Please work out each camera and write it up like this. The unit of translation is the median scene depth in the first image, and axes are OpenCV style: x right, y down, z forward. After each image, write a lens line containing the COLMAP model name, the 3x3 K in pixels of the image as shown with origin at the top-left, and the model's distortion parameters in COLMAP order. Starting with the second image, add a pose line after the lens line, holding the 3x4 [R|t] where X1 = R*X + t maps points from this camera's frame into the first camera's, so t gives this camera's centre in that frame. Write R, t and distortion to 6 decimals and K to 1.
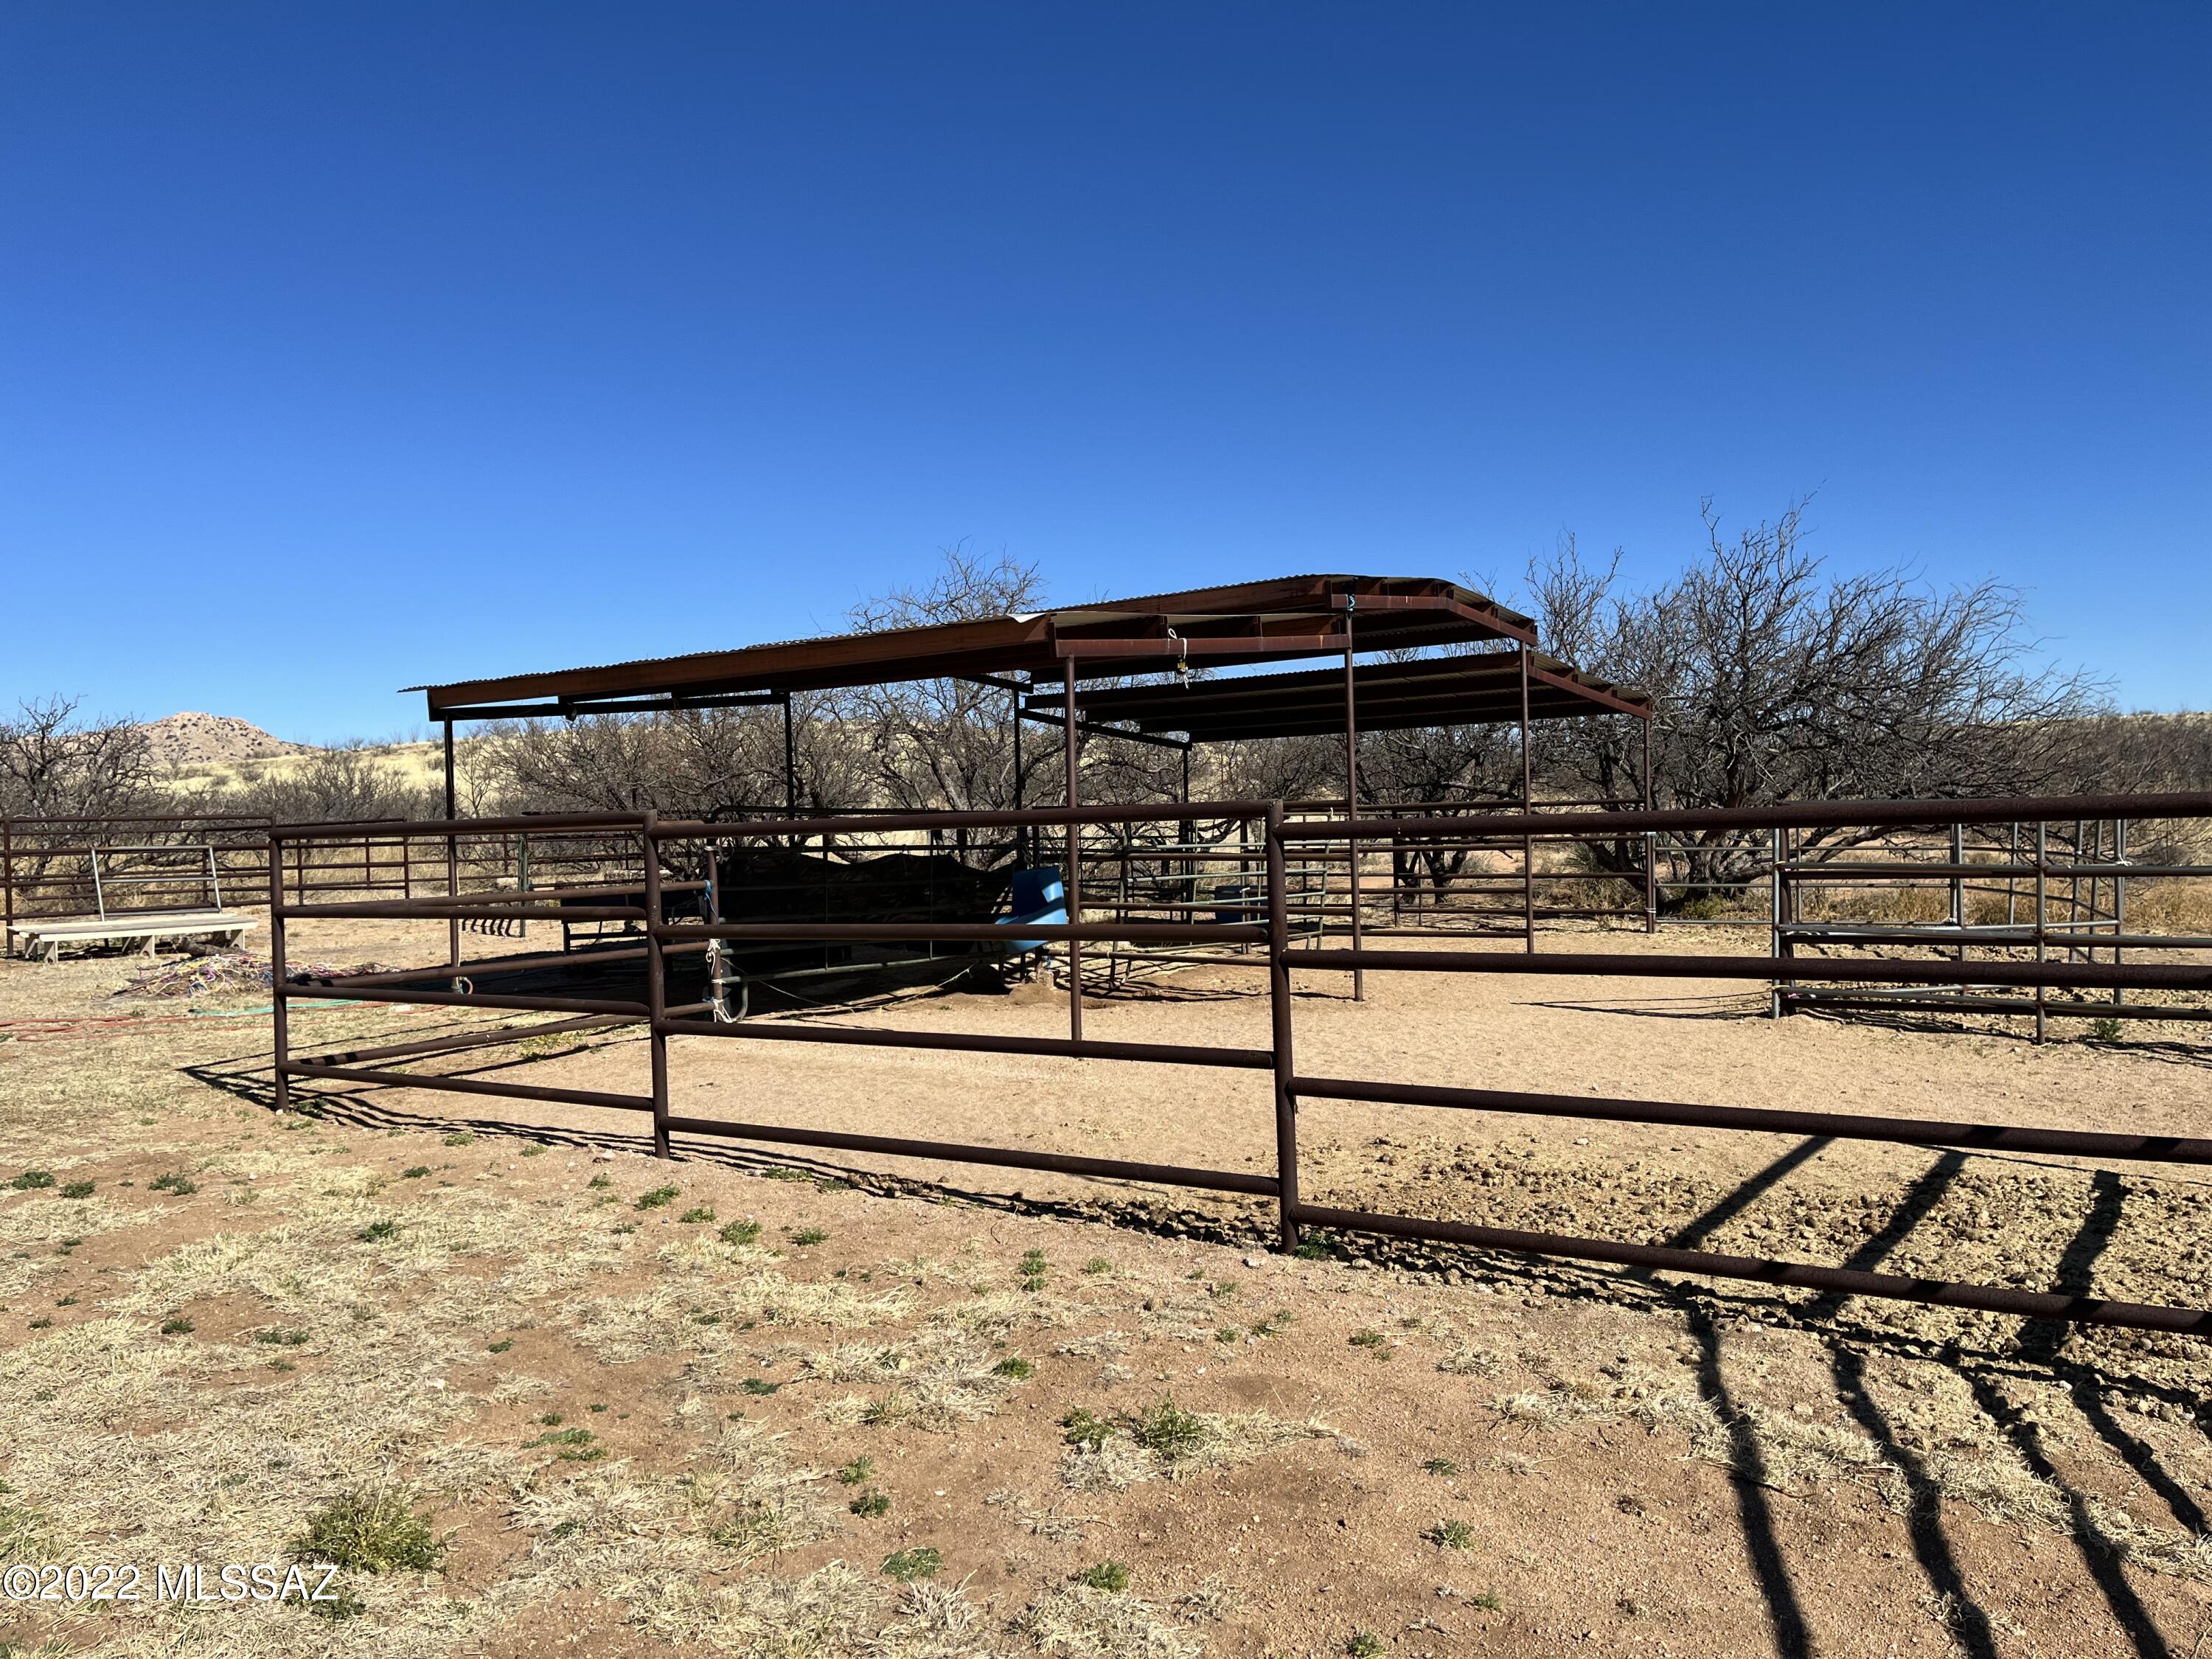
lens RADIAL K [[1665.8, 0, 1106.0], [0, 1665.8, 829.5], [0, 0, 1]] dist [0.099242, -0.095965]
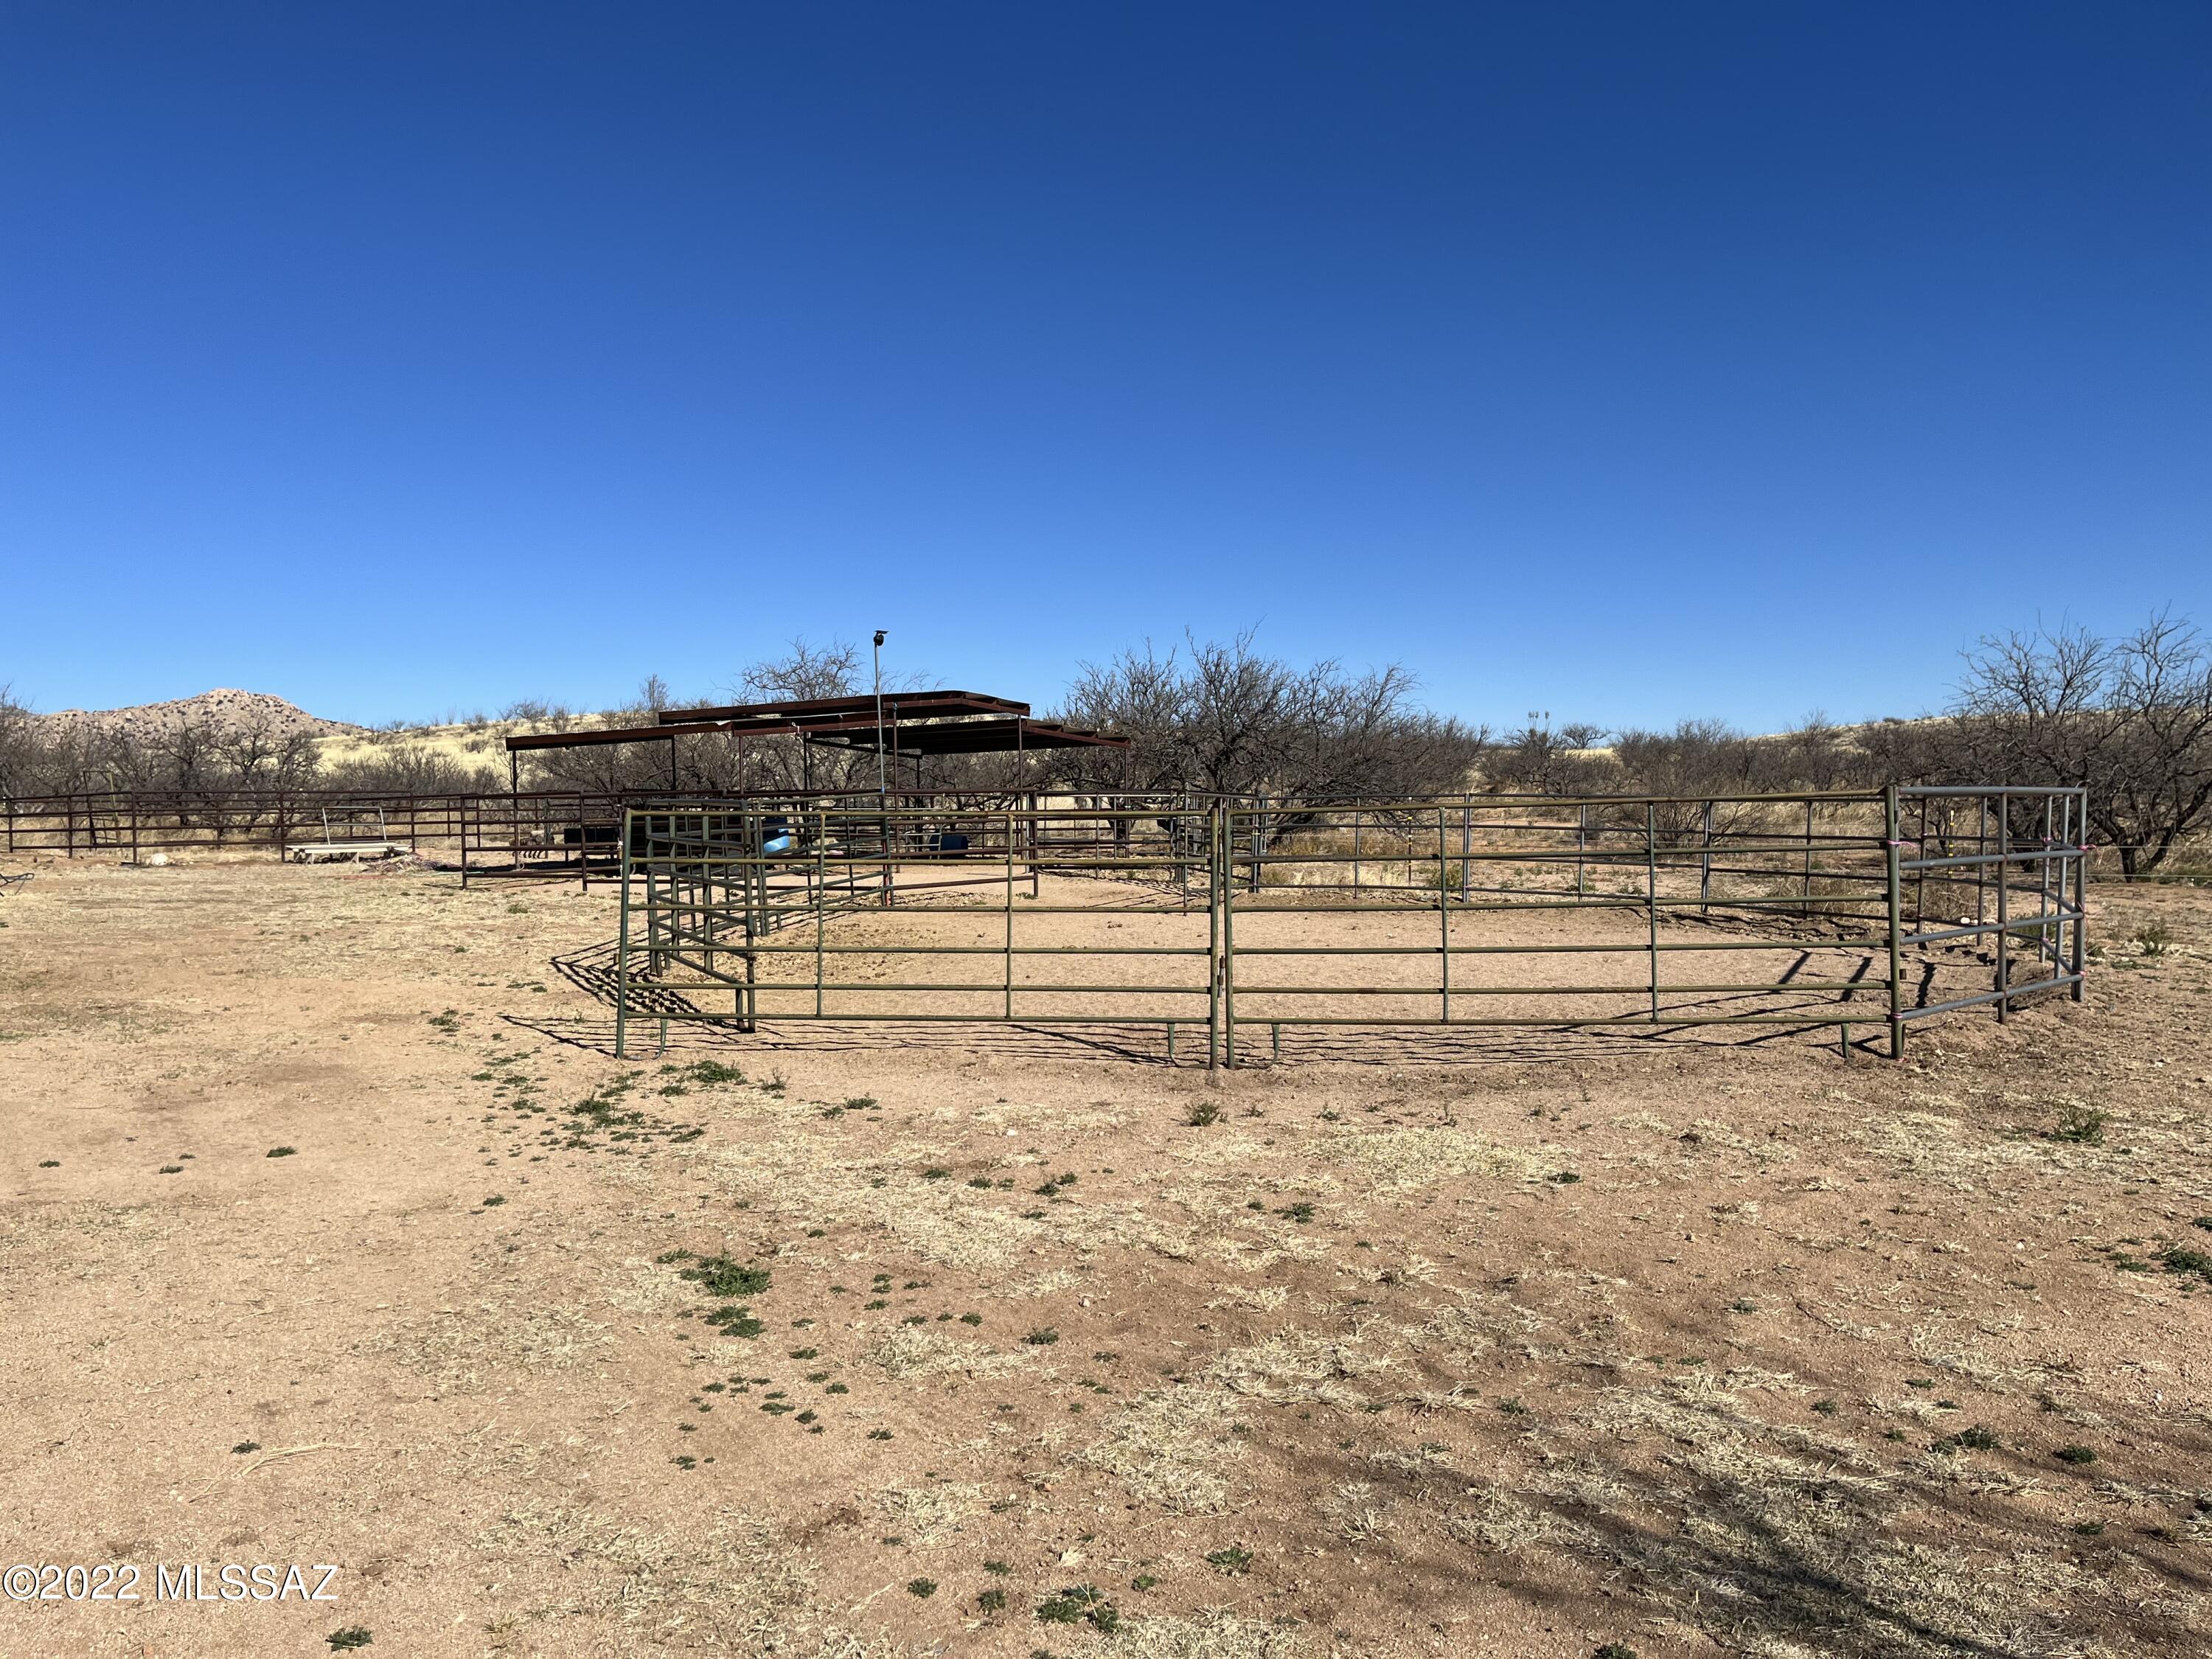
lens RADIAL K [[1665.8, 0, 1106.0], [0, 1665.8, 829.5], [0, 0, 1]] dist [0.099242, -0.095965]
pose [[0.999862, 0.009103, -0.013908, 0.301624], [-0.008957, 0.999905, 0.010487, 0.007906], [0.014003, -0.010361, 0.999848, -0.862112]]
